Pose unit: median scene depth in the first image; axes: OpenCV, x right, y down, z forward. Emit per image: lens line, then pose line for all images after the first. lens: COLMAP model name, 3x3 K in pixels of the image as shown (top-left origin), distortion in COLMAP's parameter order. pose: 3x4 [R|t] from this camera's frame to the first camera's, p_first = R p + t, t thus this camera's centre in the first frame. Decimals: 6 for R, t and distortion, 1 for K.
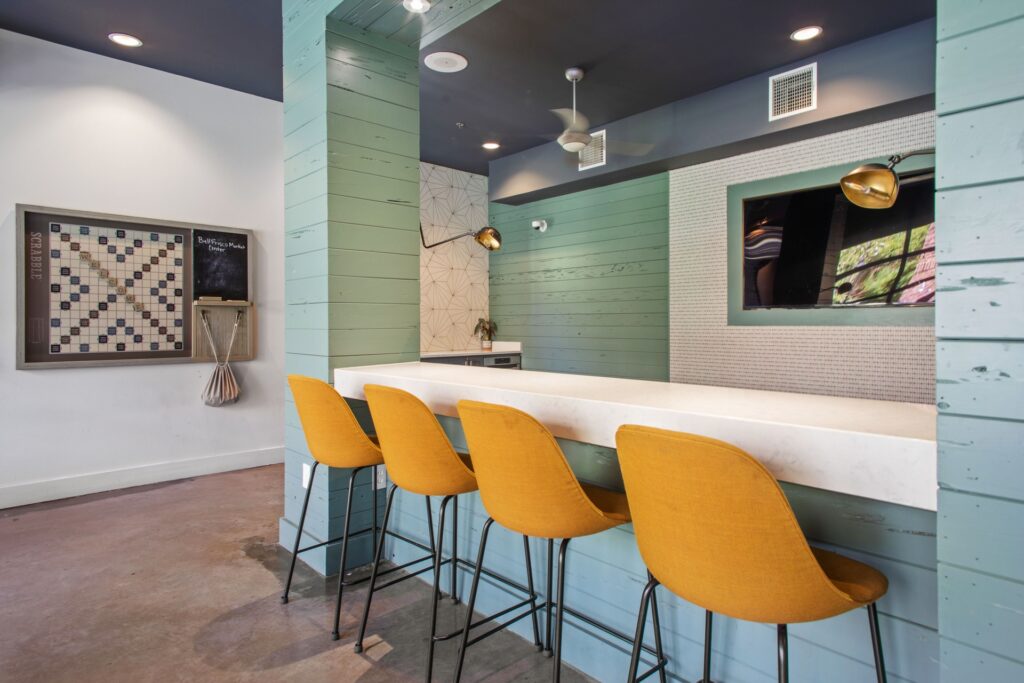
lens RADIAL K [[575.4, 0, 512.3], [0, 575.4, 327.0], [0, 0, 1]] dist [0.001948, 0.000232]
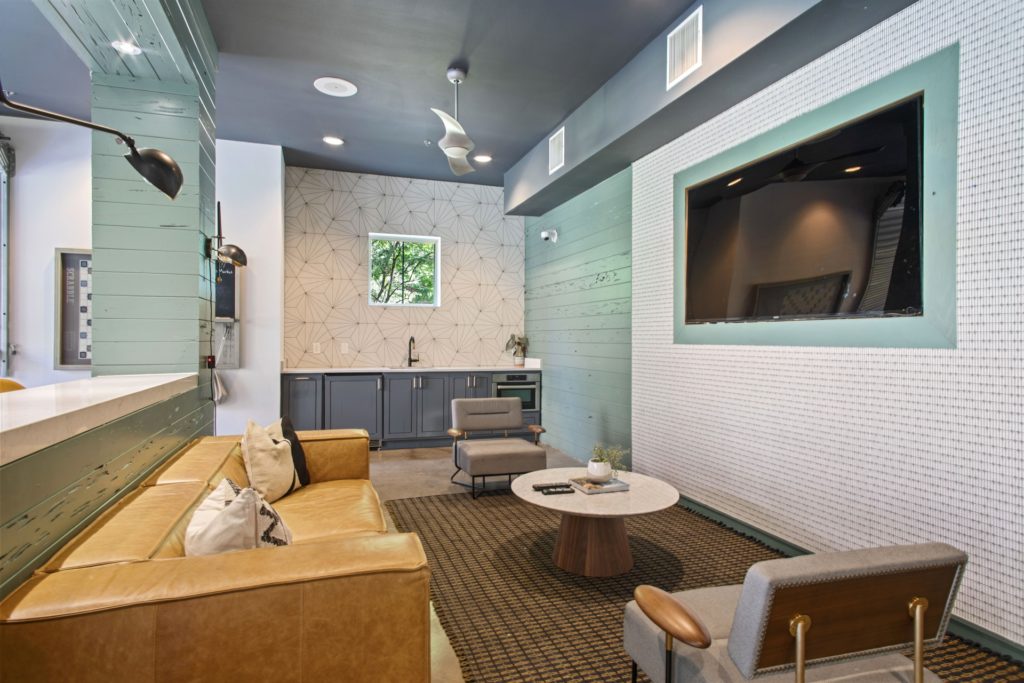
lens RADIAL K [[577.6, 0, 512.0], [0, 577.6, 341.5], [0, 0, 1]] dist [0.004341, 0.000070]
pose [[0.909546, 0.009576, -0.415494, 0.508702], [-0.010977, 0.999939, -0.000985, -0.002297], [0.415459, 0.005457, 0.909595, 0.151275]]
